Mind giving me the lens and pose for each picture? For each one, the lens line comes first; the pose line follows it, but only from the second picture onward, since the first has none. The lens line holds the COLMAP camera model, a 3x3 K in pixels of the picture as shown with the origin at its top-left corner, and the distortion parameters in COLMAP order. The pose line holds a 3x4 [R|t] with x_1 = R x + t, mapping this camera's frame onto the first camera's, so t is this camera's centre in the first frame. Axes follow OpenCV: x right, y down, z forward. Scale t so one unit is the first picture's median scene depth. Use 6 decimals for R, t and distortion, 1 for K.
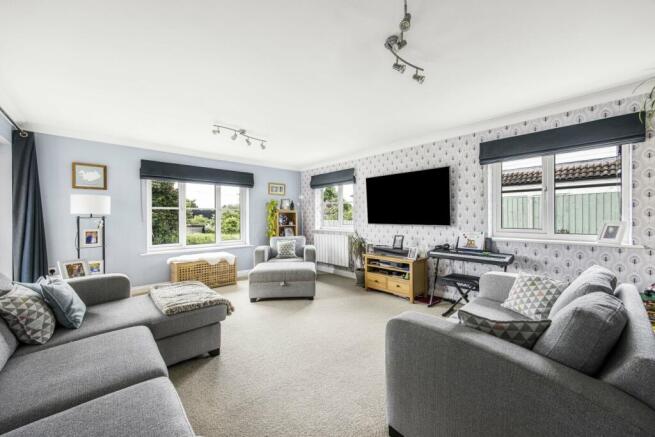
lens RADIAL K [[254.1, 0, 327.7], [0, 254.1, 218.7], [0, 0, 1]] dist [-0.001032, 0.000105]
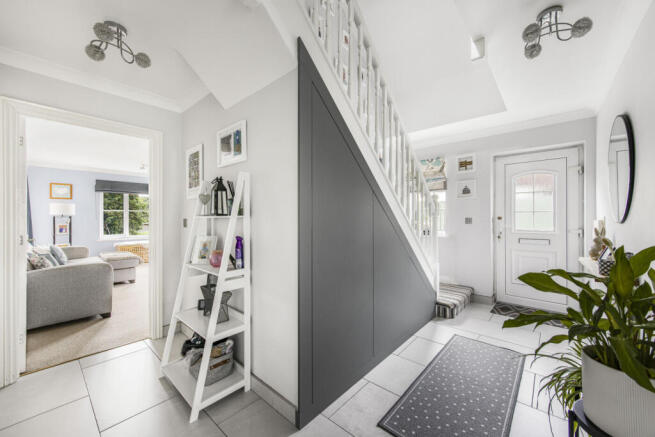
lens RADIAL K [[254.1, 0, 326.1], [0, 254.1, 217.1], [0, 0, 1]] dist [-0.001032, 0.000105]
pose [[0.995364, 0.002822, 0.096138, 0.565596], [-0.003001, 0.999994, 0.001718, -0.010429], [-0.096132, -0.001999, 0.995367, -0.743474]]
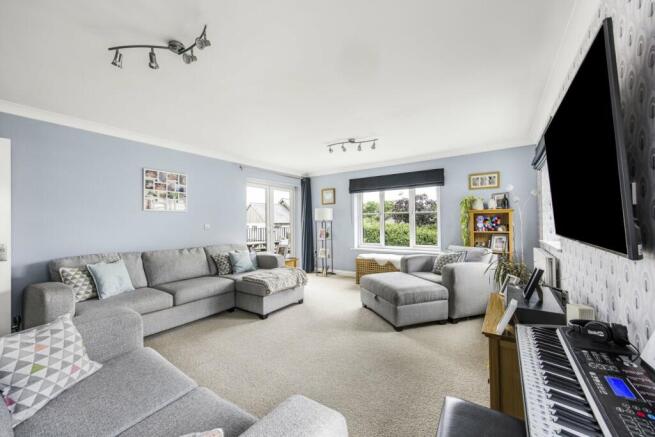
lens RADIAL K [[254.1, 0, 324.1], [0, 254.1, 219.1], [0, 0, 1]] dist [-0.001032, 0.000105]
pose [[0.209399, -0.009572, -0.977783, 0.627245], [0.009515, 0.999925, -0.007751, -0.009379], [0.977784, -0.007681, 0.209475, 0.622377]]
